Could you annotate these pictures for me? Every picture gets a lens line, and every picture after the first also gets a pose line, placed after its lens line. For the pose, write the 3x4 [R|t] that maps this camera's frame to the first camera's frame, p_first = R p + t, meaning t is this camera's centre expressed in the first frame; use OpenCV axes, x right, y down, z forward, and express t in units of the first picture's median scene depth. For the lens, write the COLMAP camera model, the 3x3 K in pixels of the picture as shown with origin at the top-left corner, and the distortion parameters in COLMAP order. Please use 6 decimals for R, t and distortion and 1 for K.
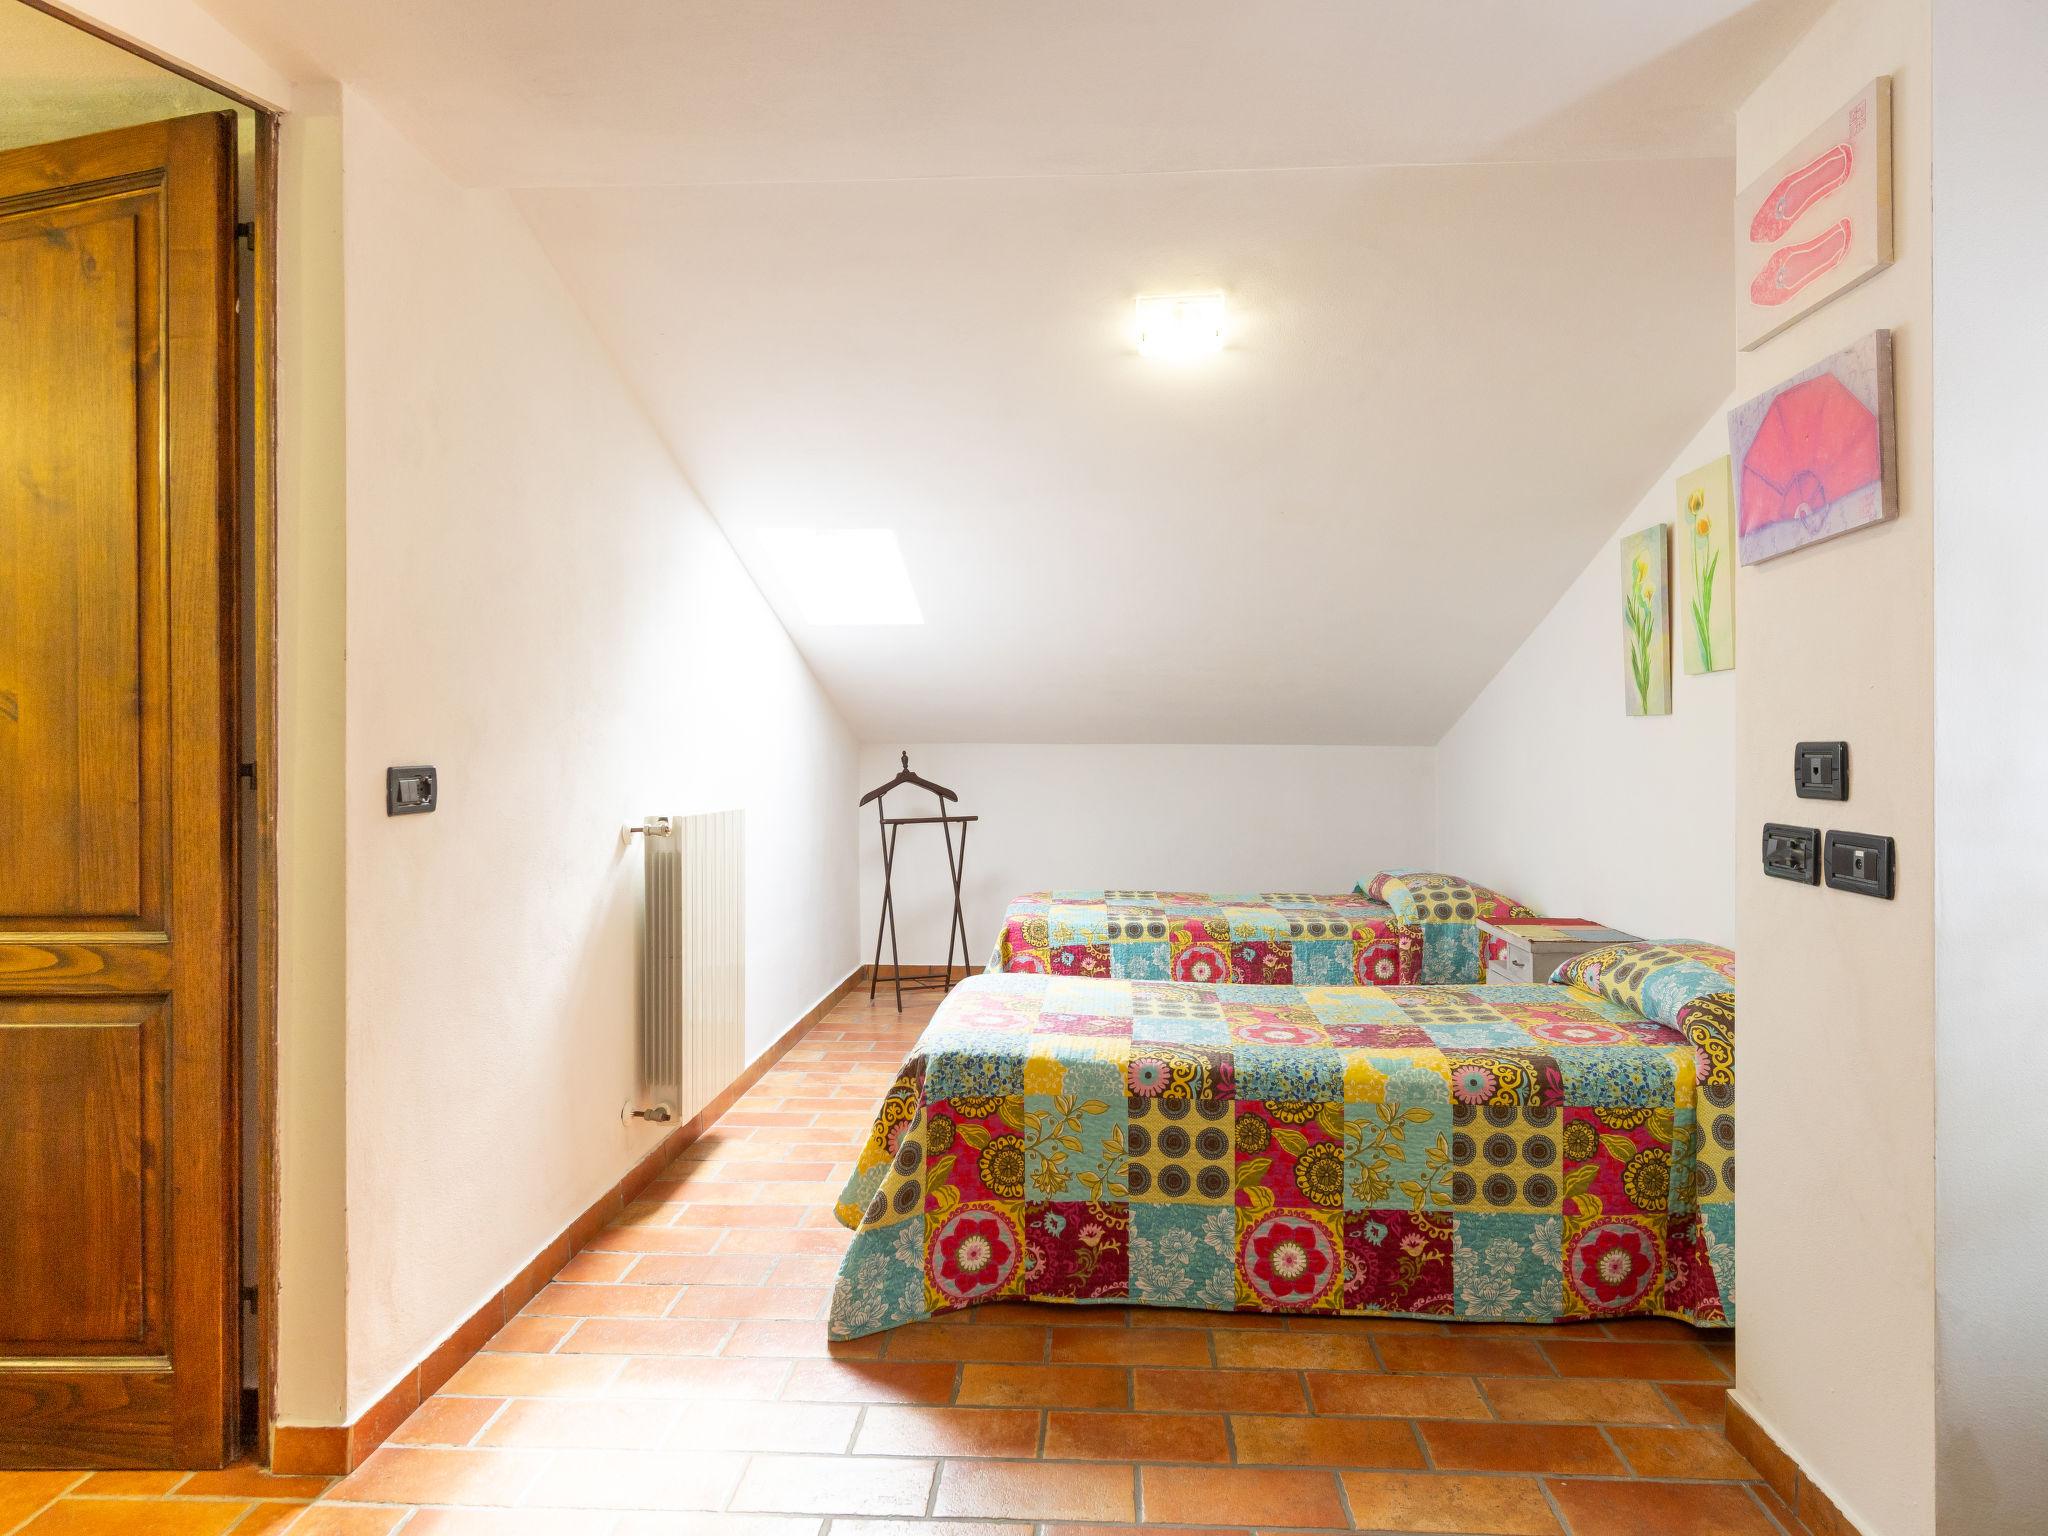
lens RADIAL K [[1263.4, 0, 1071.2], [0, 1263.4, 772.2], [0, 0, 1]] dist [0.005142, -0.001105]
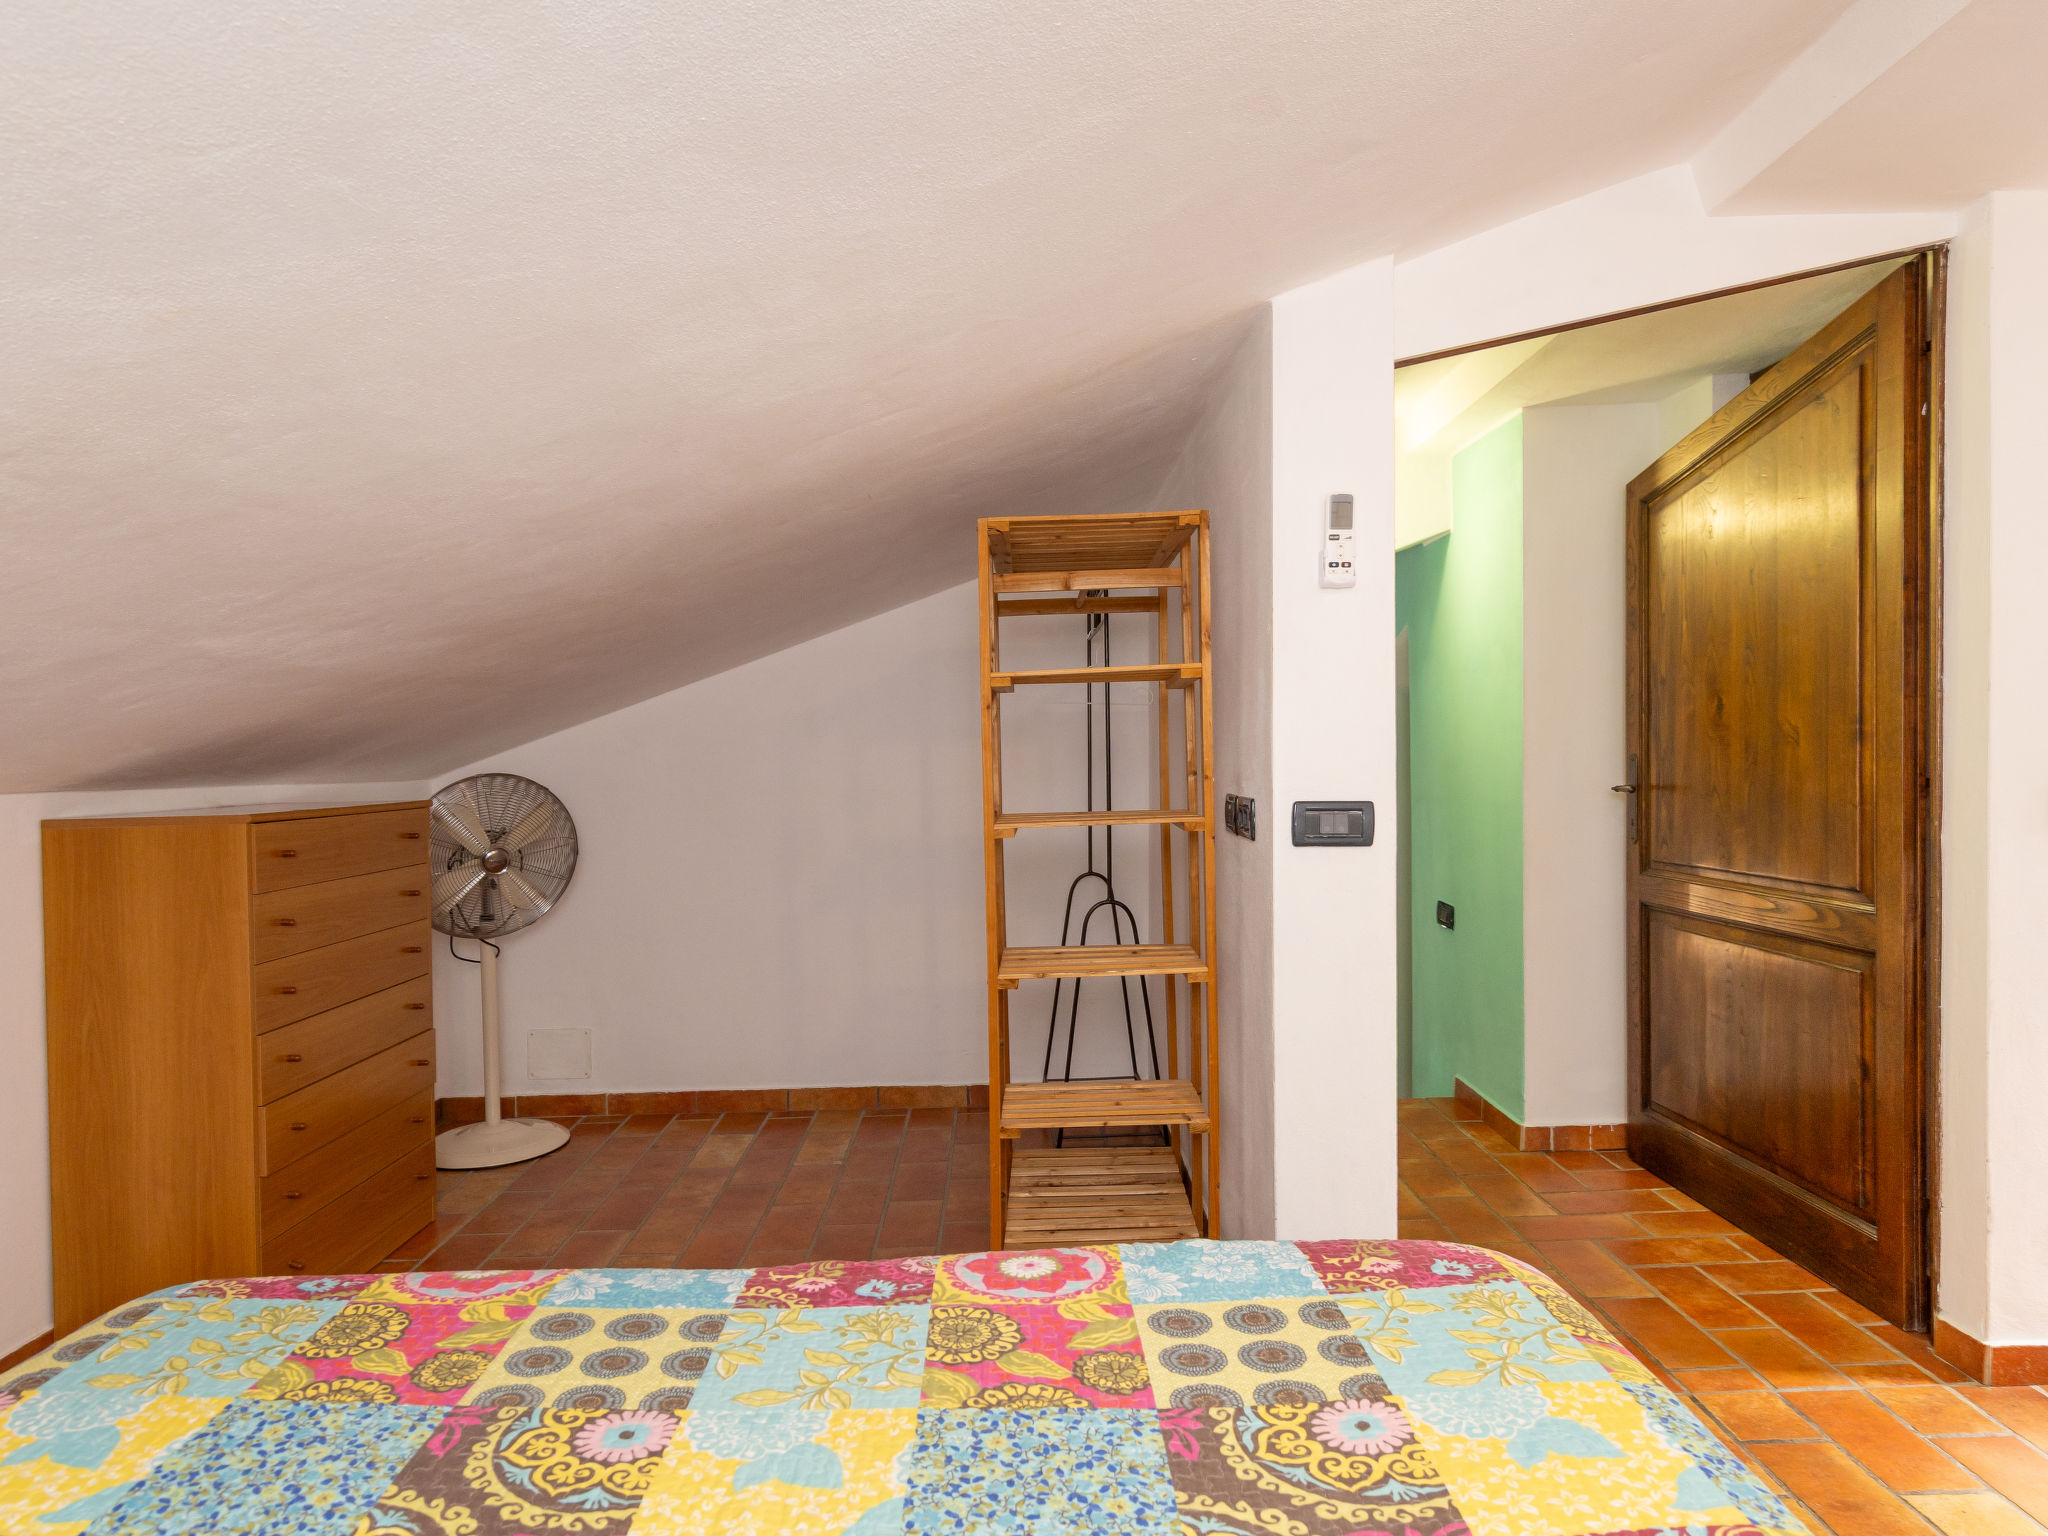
lens RADIAL K [[1263.4, 0, 1022.2], [0, 1263.4, 771.1], [0, 0, 1]] dist [0.005142, -0.001105]
pose [[0.026293, 0.005855, -0.999637, 0.574957], [0.004587, 0.999972, 0.005977, -0.024905], [0.999644, -0.004743, 0.026265, 0.081278]]
